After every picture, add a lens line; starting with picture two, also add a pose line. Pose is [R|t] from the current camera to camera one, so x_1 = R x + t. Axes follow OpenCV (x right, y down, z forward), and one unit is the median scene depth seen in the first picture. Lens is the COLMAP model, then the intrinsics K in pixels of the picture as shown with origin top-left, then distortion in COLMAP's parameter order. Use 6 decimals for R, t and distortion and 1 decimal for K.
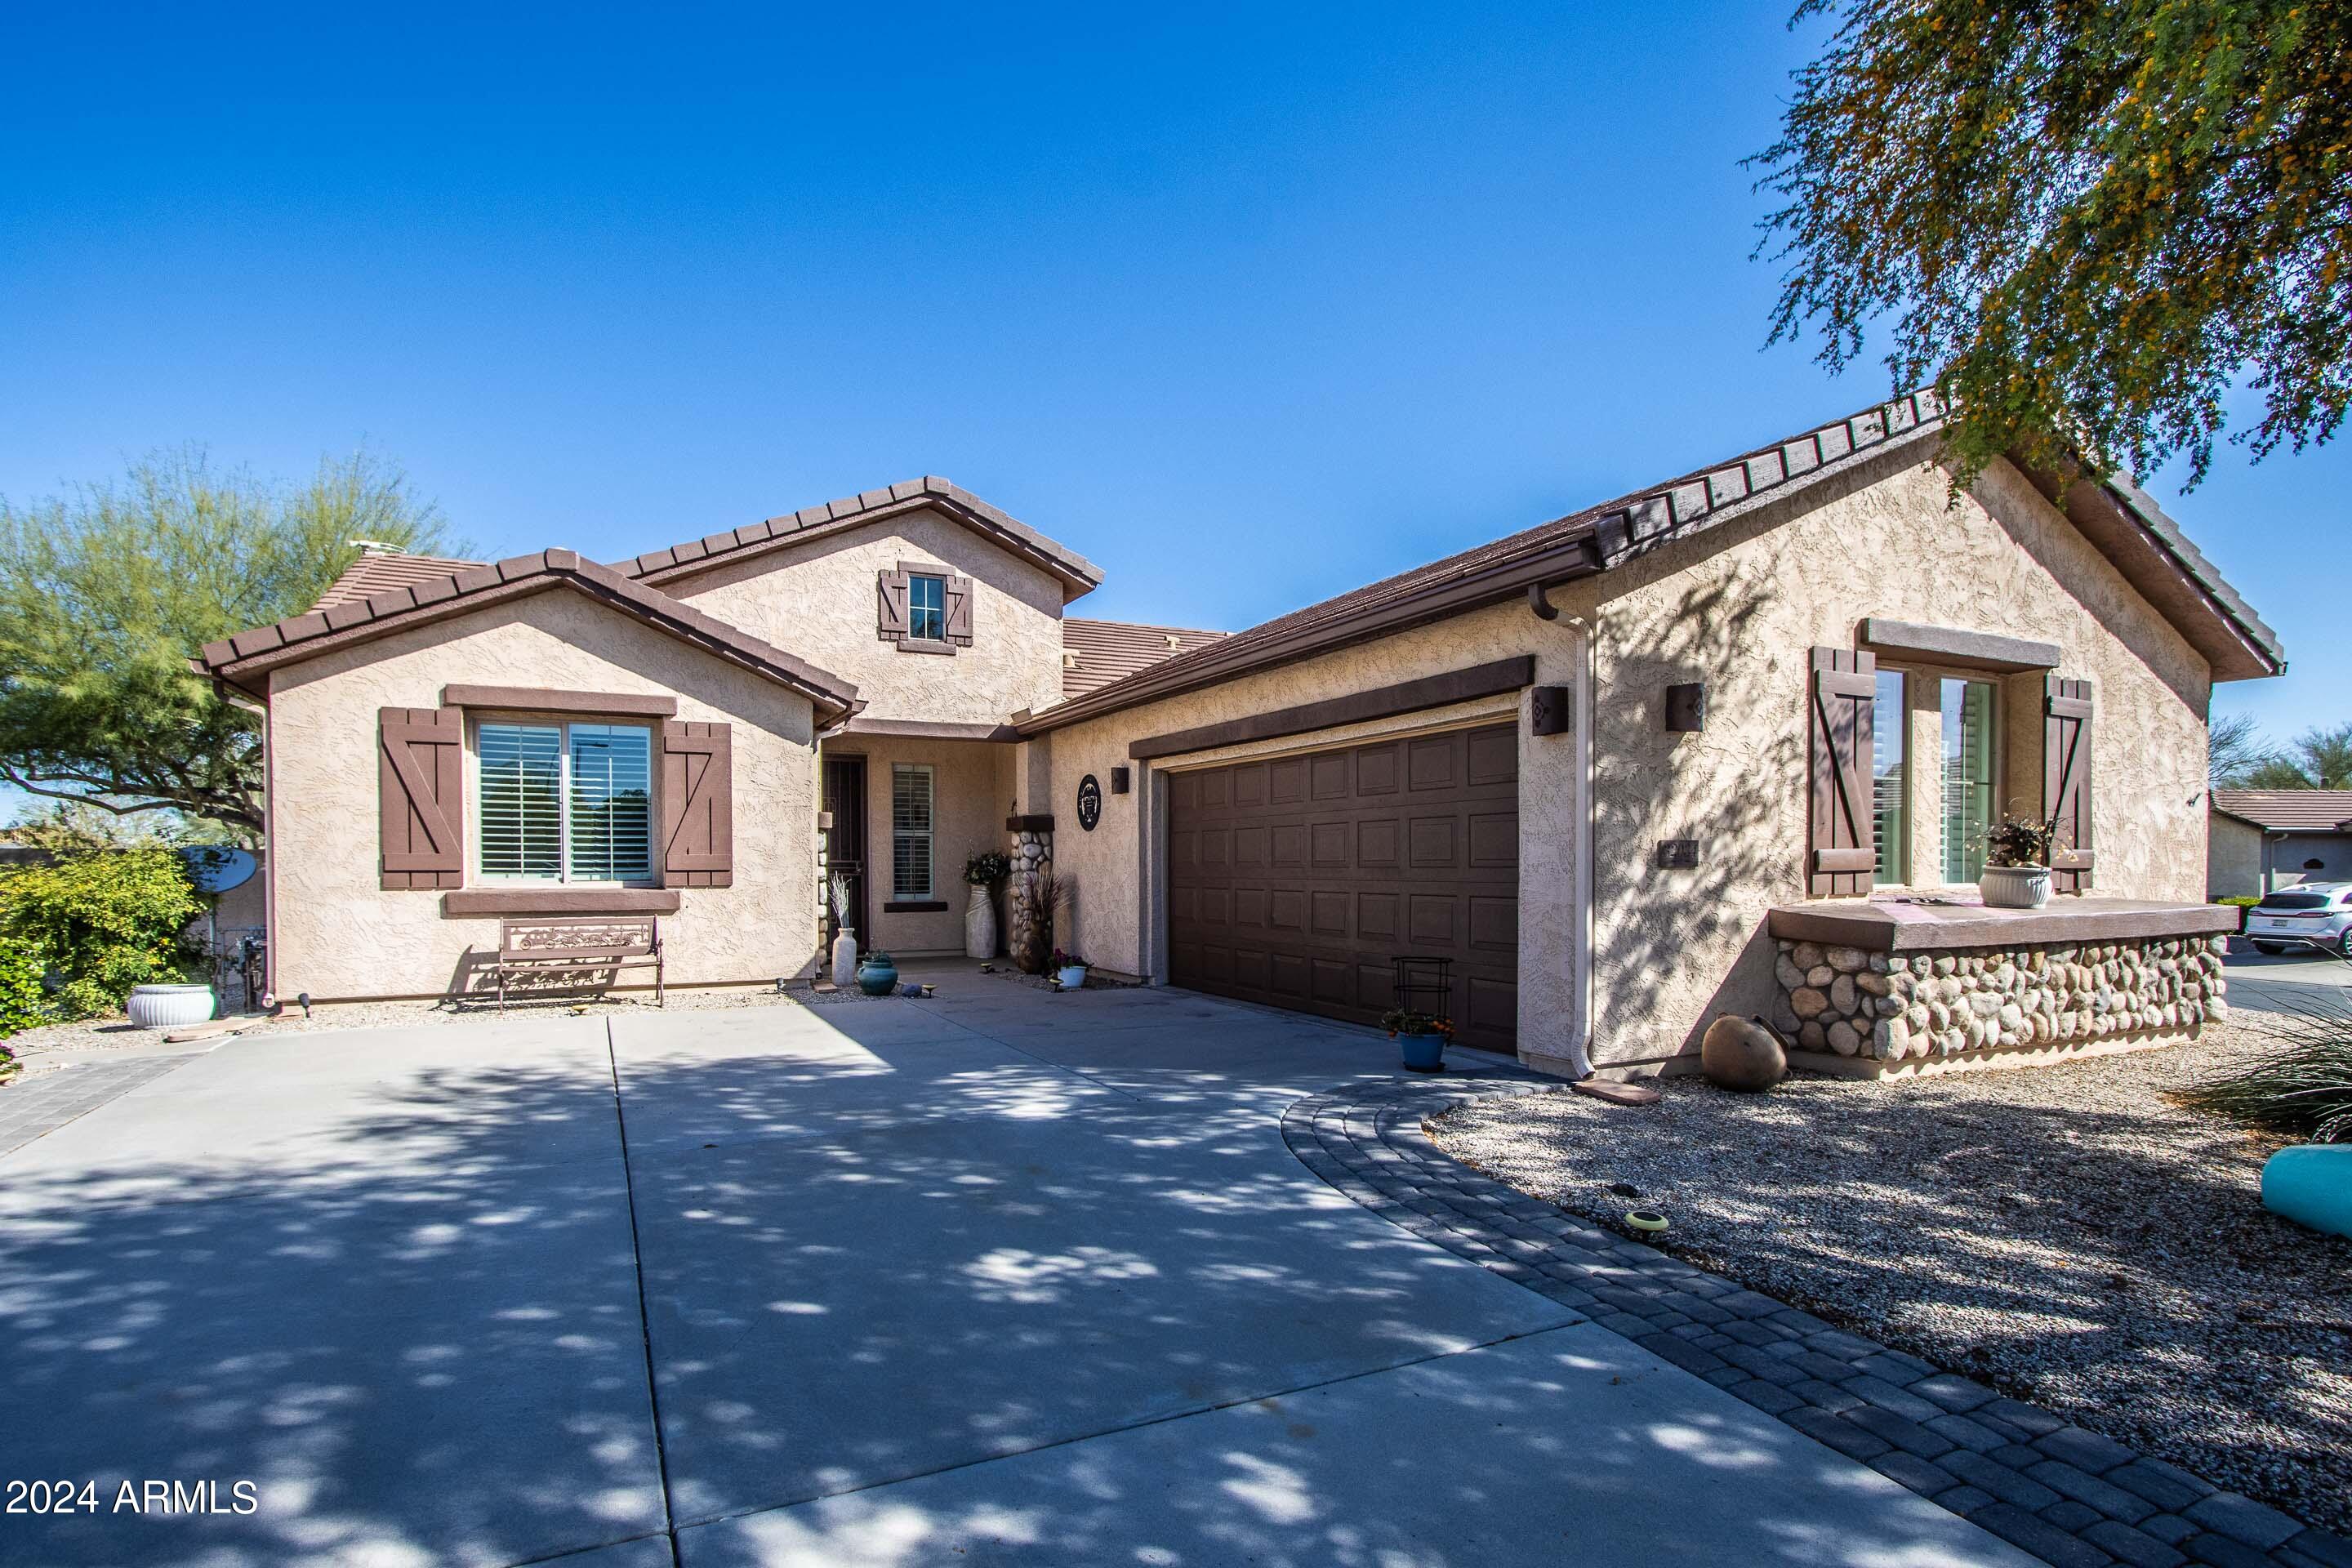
lens RADIAL K [[1176.8, 0, 1175.5], [0, 1176.8, 826.7], [0, 0, 1]] dist [-0.019599, 0.000133]
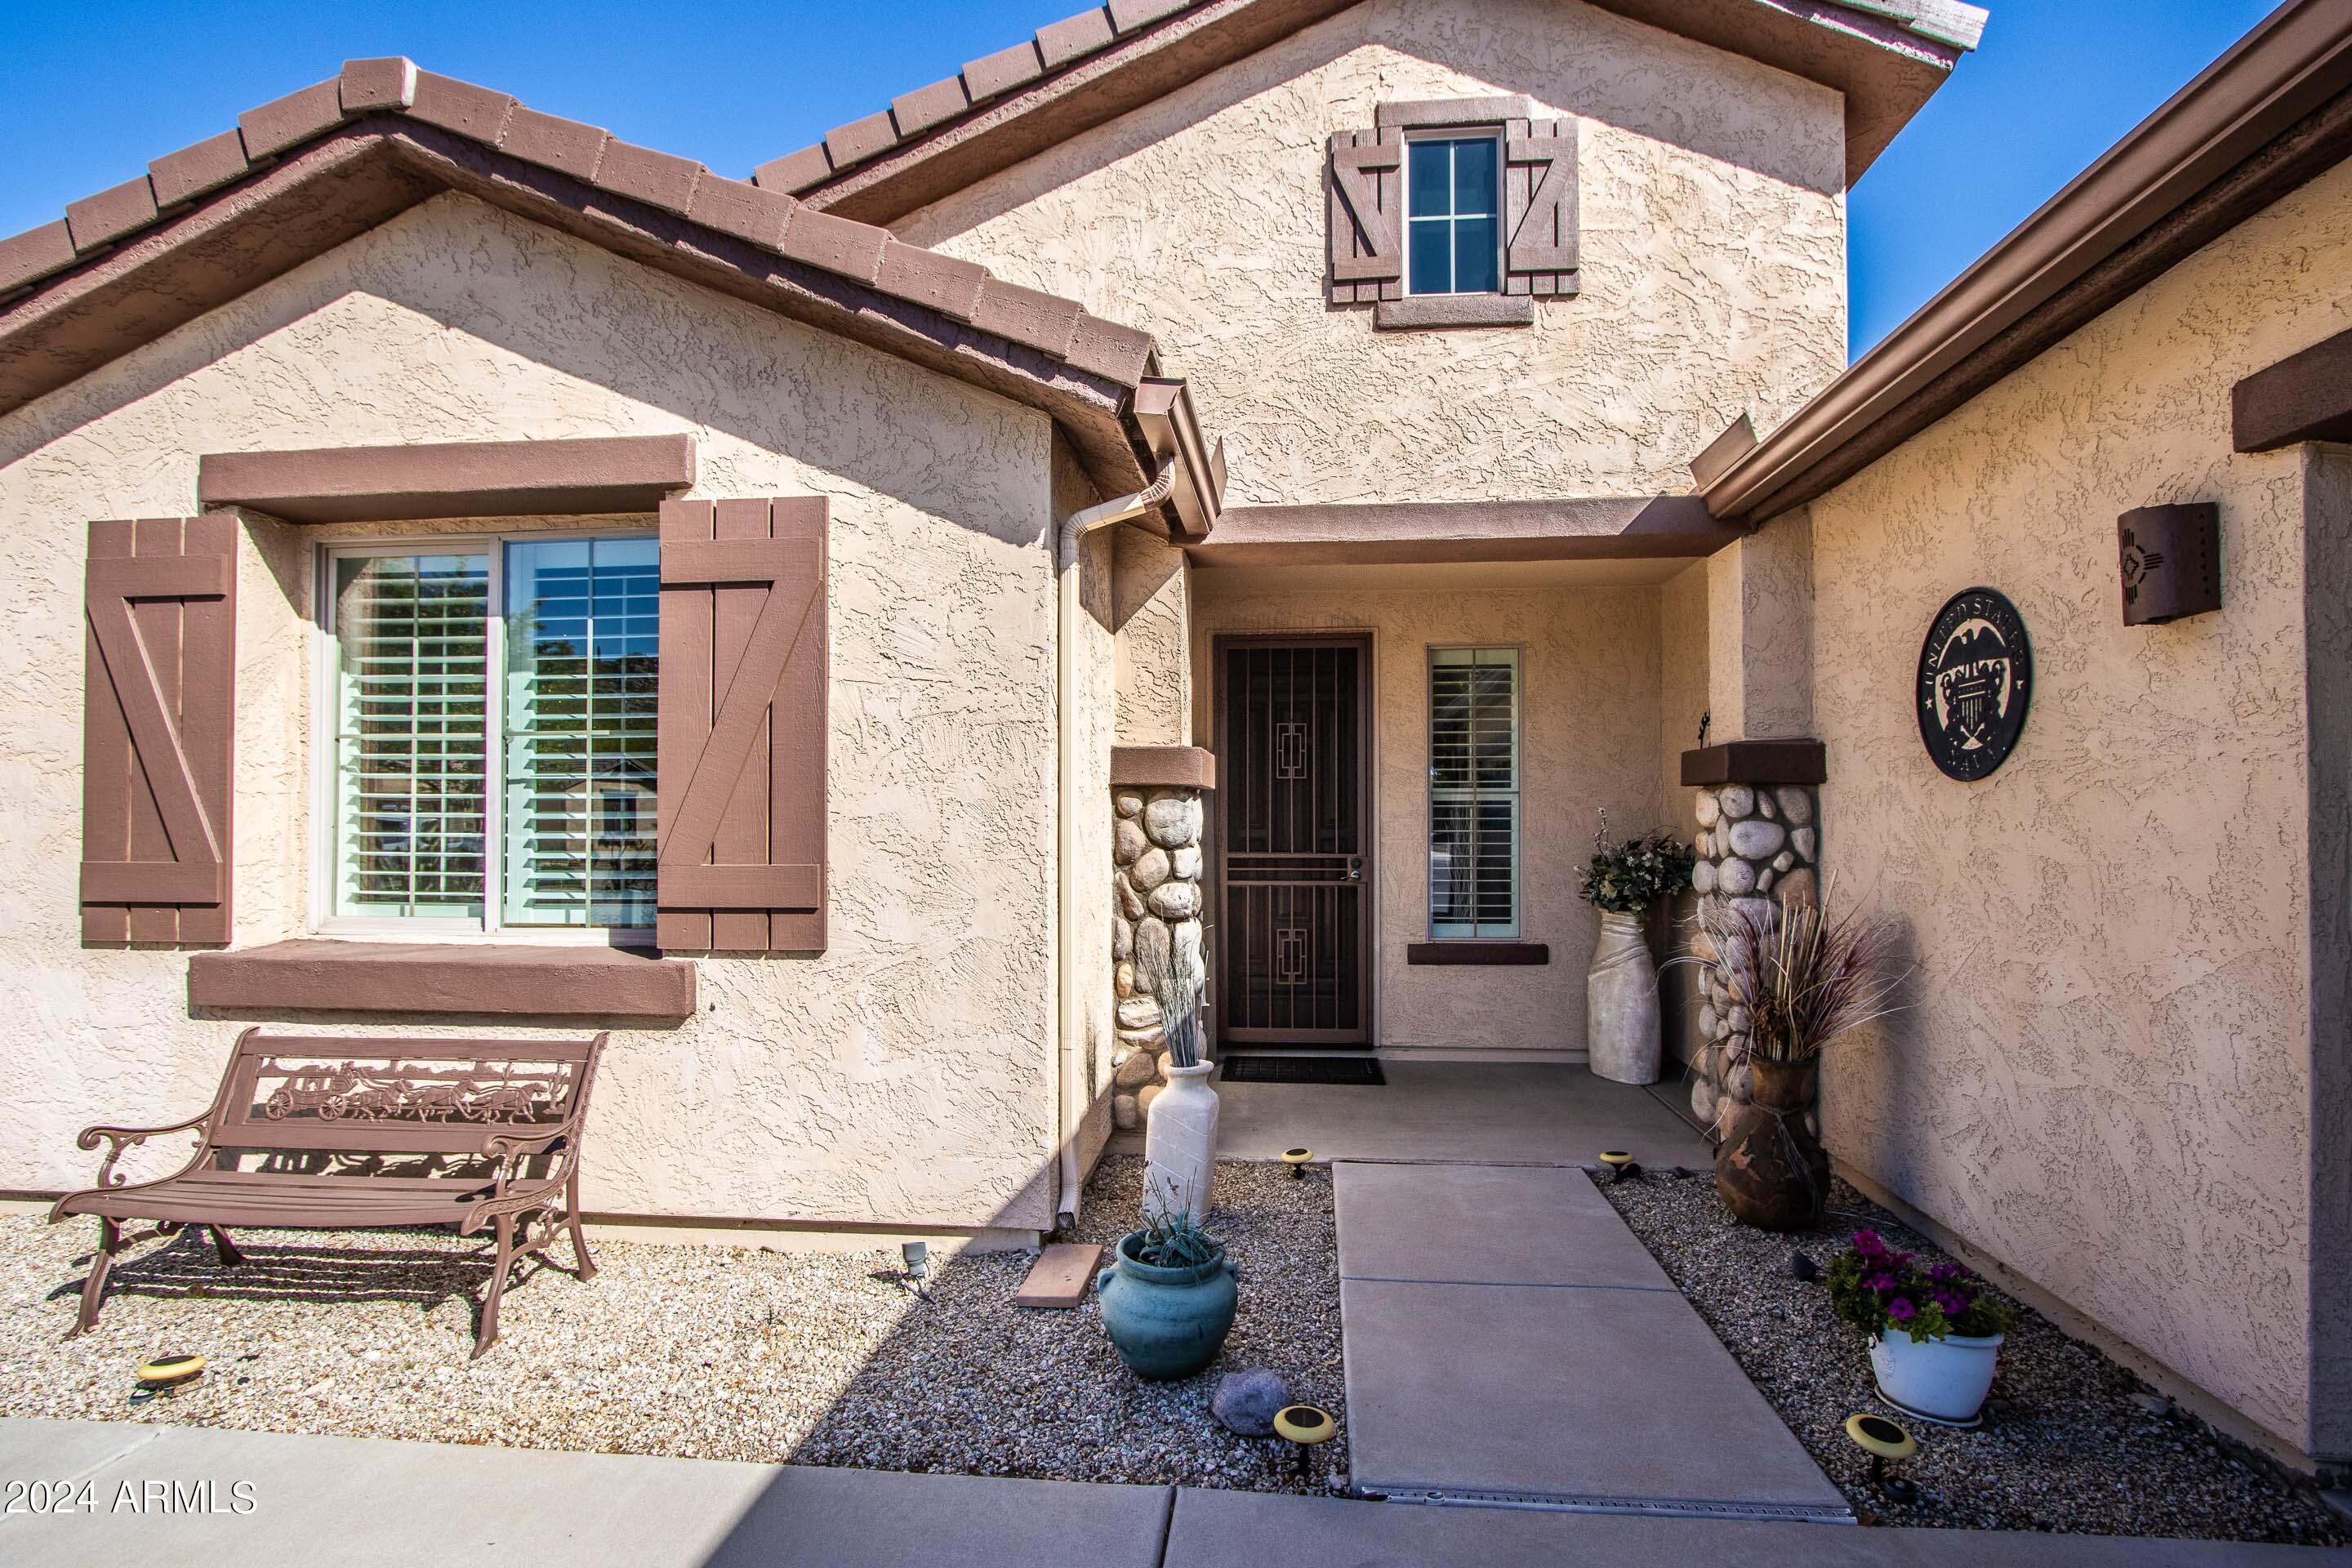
lens RADIAL K [[1176.8, 0, 1175.5], [0, 1176.8, 826.7], [0, 0, 1]] dist [-0.019599, 0.000133]
pose [[0.839800, 0.003135, -0.542886, -0.104182], [0.015889, 0.999413, 0.030351, 0.003683], [0.542663, -0.034115, 0.839258, 0.821600]]
